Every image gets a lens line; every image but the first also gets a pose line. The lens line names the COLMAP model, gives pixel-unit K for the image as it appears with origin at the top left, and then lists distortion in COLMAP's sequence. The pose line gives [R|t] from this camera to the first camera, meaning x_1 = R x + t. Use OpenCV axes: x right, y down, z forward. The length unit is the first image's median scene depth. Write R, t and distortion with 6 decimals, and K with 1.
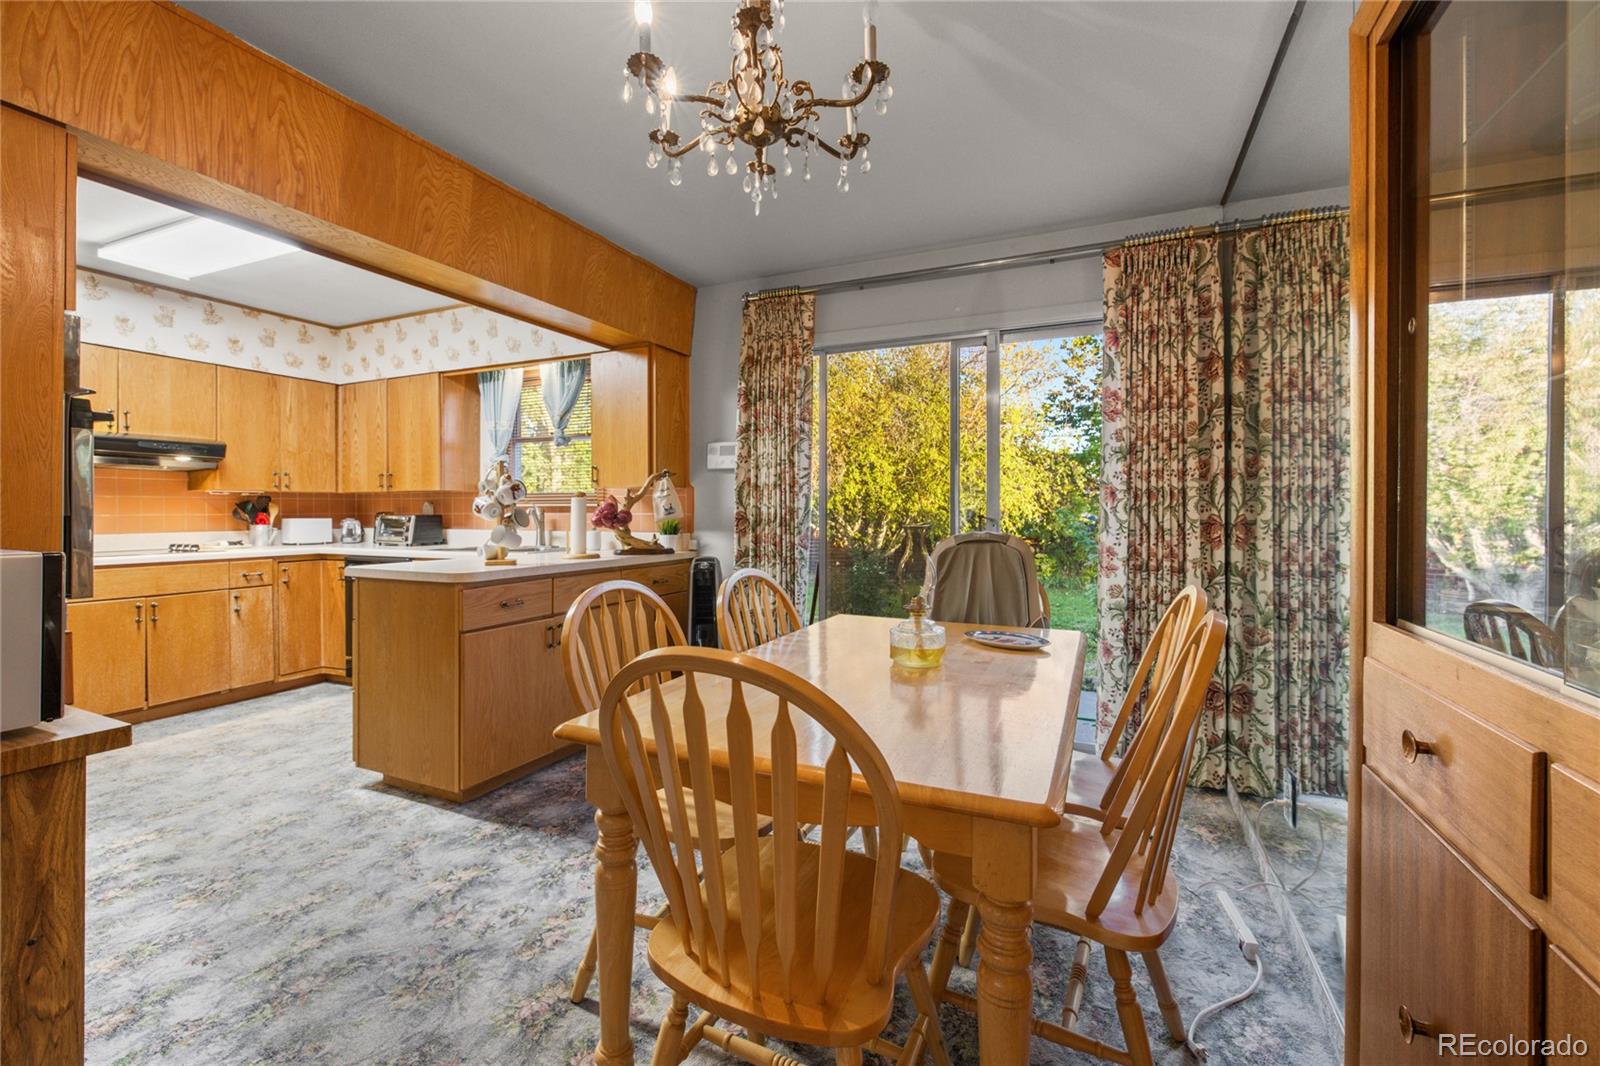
lens RADIAL K [[681.5, 0, 791.1], [0, 681.5, 518.5], [0, 0, 1]] dist [0.000818, 0.000700]
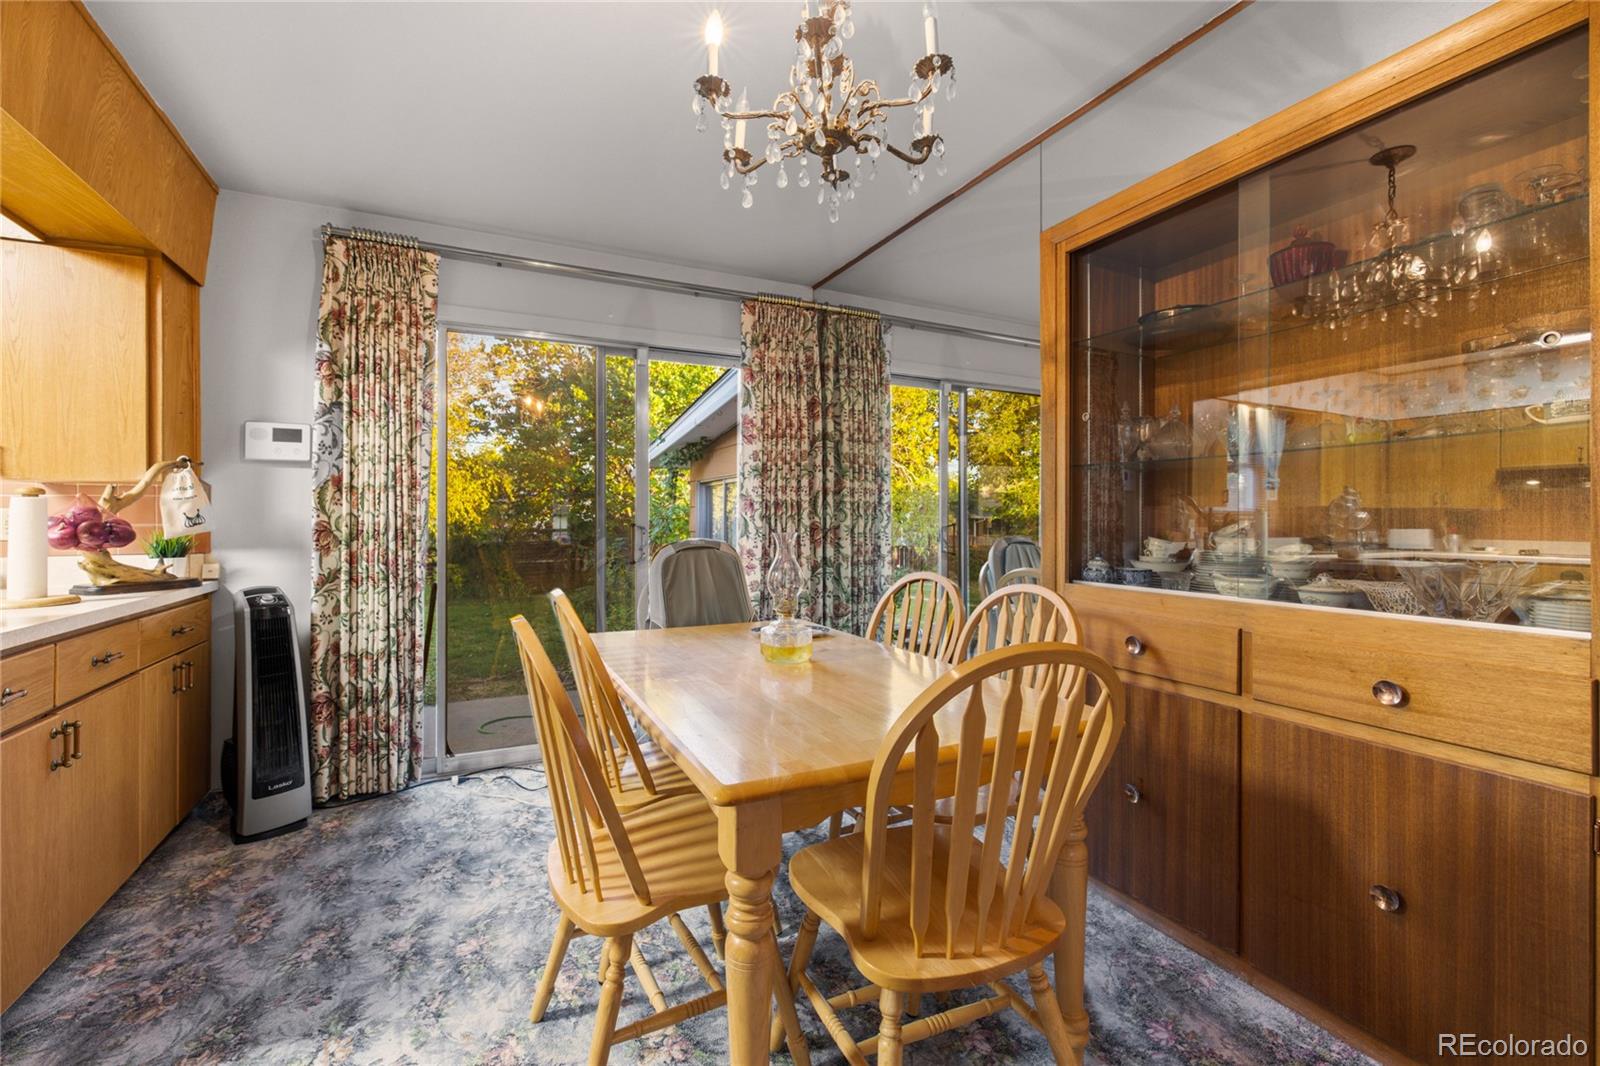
lens RADIAL K [[681.5, 0, 795.8], [0, 681.5, 525.2], [0, 0, 1]] dist [0.000818, 0.000700]
pose [[0.631497, -0.009434, 0.775321, -0.405942], [0.010798, 0.999936, 0.003373, -0.003578], [-0.775303, 0.006242, 0.631558, 0.186740]]
